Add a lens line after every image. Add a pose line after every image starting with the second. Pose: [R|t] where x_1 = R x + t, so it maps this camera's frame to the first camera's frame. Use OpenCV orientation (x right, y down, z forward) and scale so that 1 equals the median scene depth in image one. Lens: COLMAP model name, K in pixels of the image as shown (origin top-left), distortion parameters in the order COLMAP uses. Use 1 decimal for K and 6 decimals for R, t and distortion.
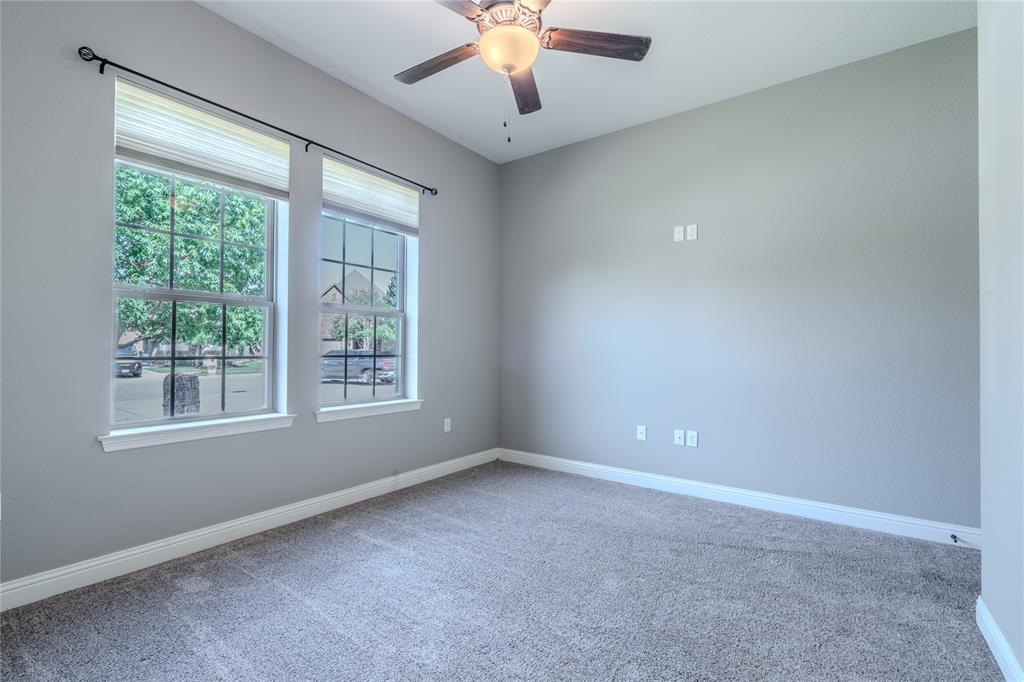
lens RADIAL K [[462.5, 0, 509.7], [0, 462.5, 337.9], [0, 0, 1]] dist [-0.005499, 0.000429]
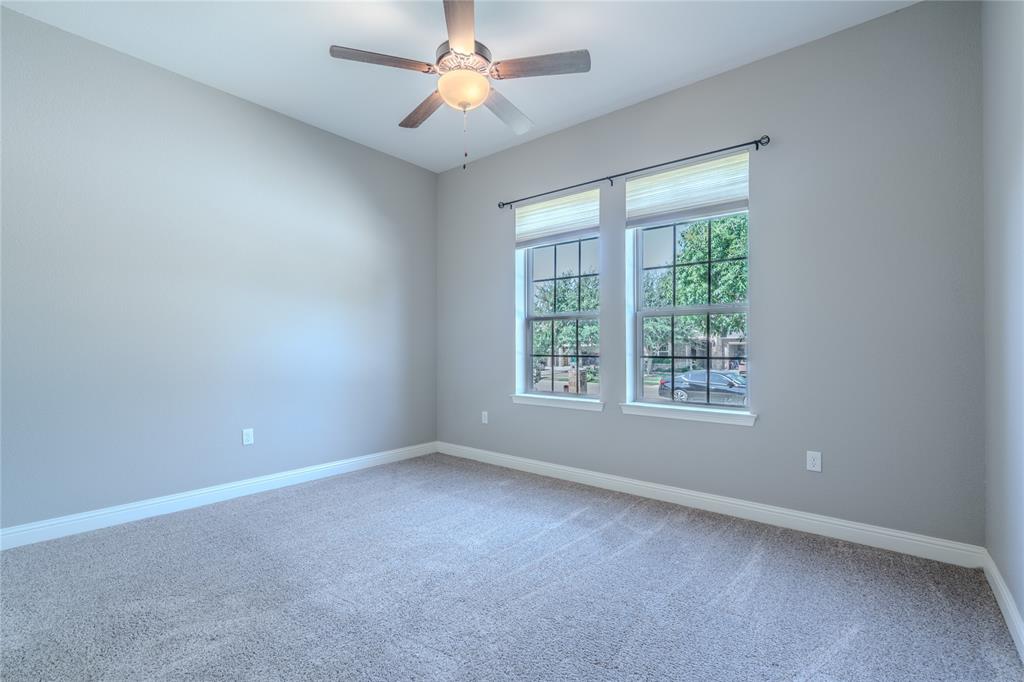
lens RADIAL K [[459.4, 0, 509.8], [0, 459.4, 340.5], [0, 0, 1]] dist [-0.002198, 0.000004]
pose [[-0.058187, -0.025293, -0.997985, 0.744114], [0.017353, 0.999502, -0.026343, 0.026647], [0.998155, -0.018851, -0.057720, 0.773375]]
